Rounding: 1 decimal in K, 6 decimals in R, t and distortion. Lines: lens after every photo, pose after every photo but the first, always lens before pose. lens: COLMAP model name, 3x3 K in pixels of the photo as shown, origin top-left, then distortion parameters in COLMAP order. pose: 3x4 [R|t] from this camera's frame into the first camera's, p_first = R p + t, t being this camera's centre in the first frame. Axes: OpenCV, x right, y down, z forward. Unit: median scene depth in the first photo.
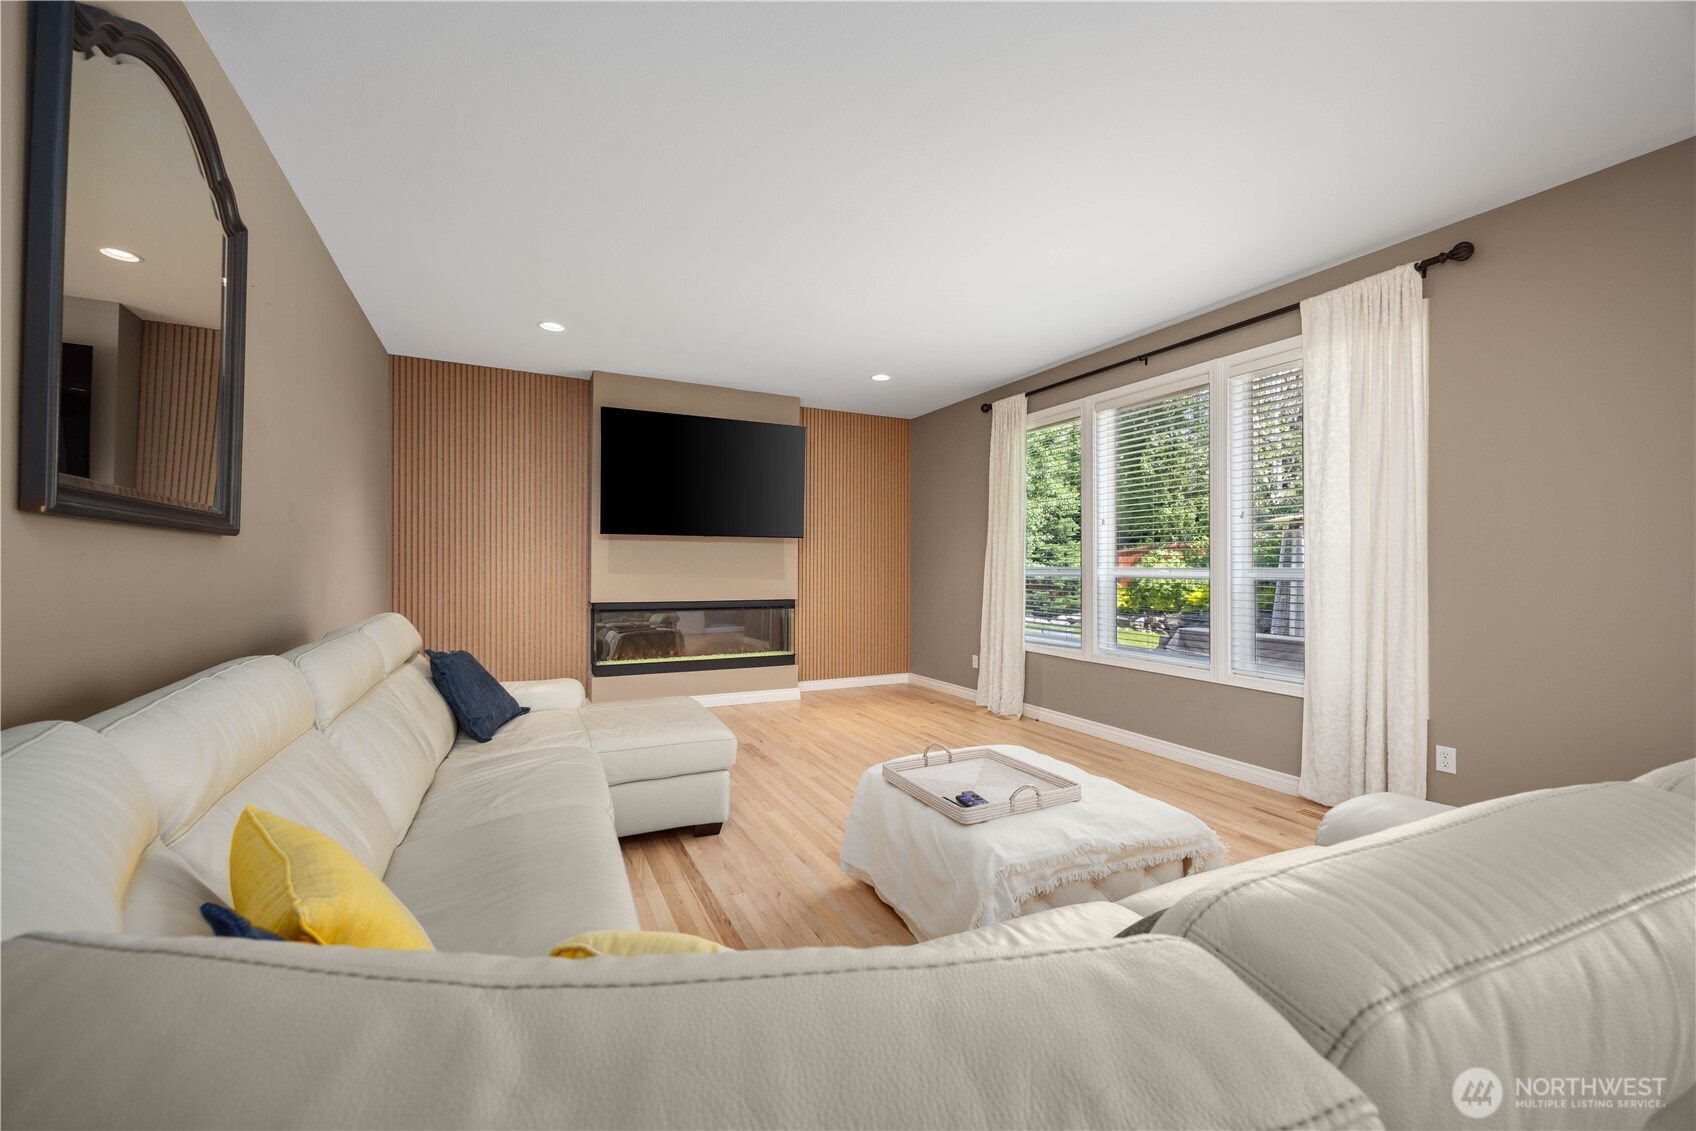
lens RADIAL K [[641.6, 0, 836.1], [0, 641.6, 566.1], [0, 0, 1]] dist [0.000444, -0.000716]
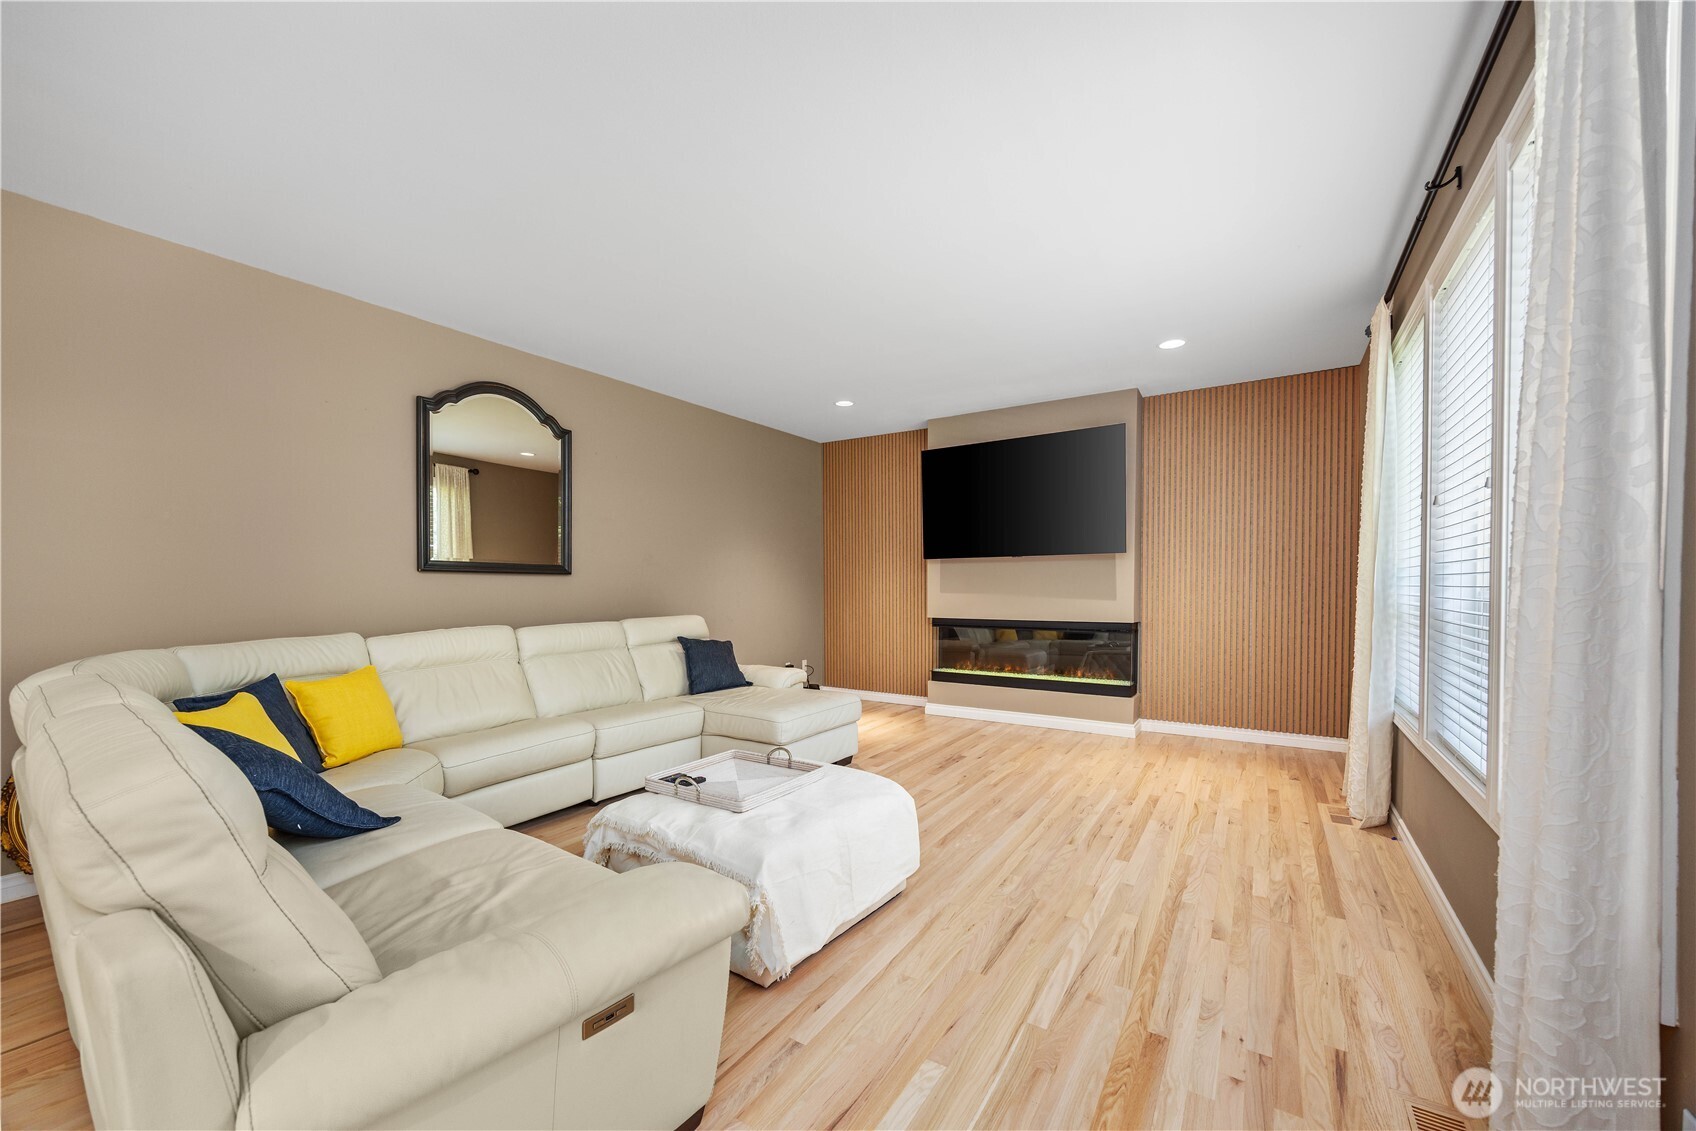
lens RADIAL K [[641.6, 0, 843.2], [0, 641.6, 586.7], [0, 0, 1]] dist [0.000444, -0.000716]
pose [[0.510445, -0.010278, -0.859849, 0.635834], [0.009335, 0.999936, -0.006412, 0.006907], [0.859860, -0.004754, 0.510509, 0.292334]]
